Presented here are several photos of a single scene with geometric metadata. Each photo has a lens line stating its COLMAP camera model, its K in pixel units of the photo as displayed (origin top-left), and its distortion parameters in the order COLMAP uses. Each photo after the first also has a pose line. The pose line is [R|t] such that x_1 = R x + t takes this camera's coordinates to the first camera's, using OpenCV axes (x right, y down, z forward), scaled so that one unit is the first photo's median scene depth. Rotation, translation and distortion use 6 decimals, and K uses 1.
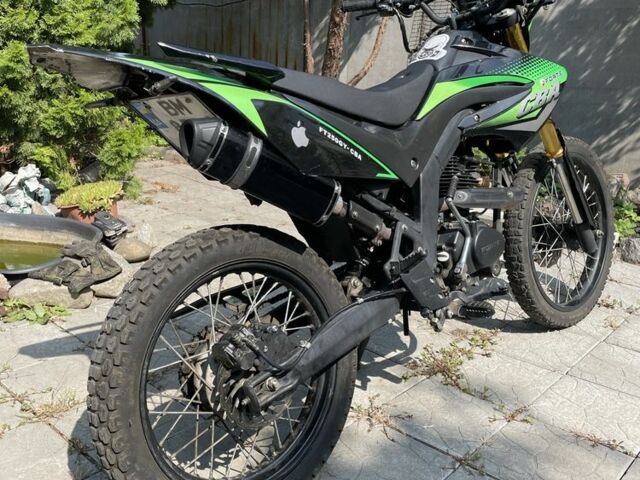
lens RADIAL K [[648.5, 0, 319.9], [0, 648.5, 228.6], [0, 0, 1]] dist [0.038649, 0.000000]
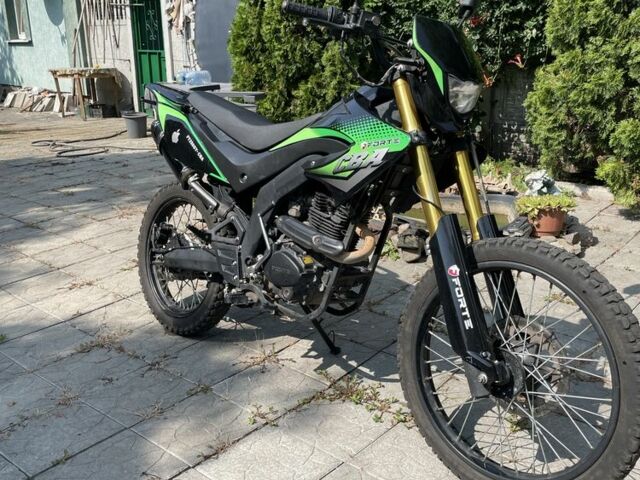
lens RADIAL K [[648.5, 0, 316.5], [0, 648.5, 241.2], [0, 0, 1]] dist [0.038649, 0.000000]
pose [[0.024242, 0.291789, -0.956176, 1.392040], [-0.269410, 0.922978, 0.274828, -0.365707], [0.962720, 0.250941, 0.100986, 0.951413]]
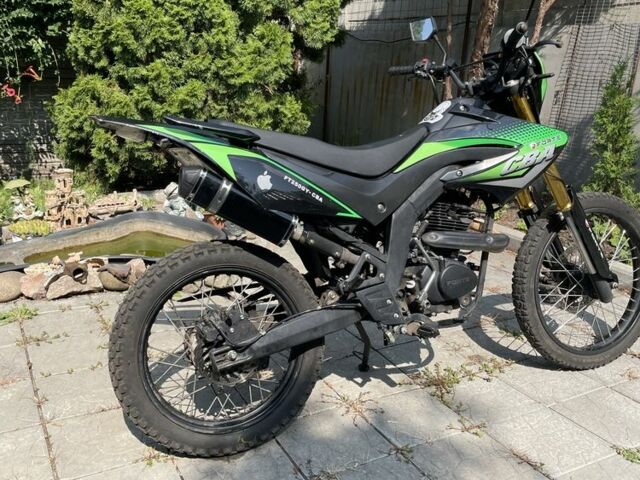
lens RADIAL K [[648.5, 0, 325.5], [0, 648.5, 238.9], [0, 0, 1]] dist [0.038649, 0.000000]
pose [[0.944449, 0.104745, -0.311519, 0.403534], [-0.108124, 0.994116, 0.006455, -0.032013], [0.310362, 0.027587, 0.950218, -0.211931]]
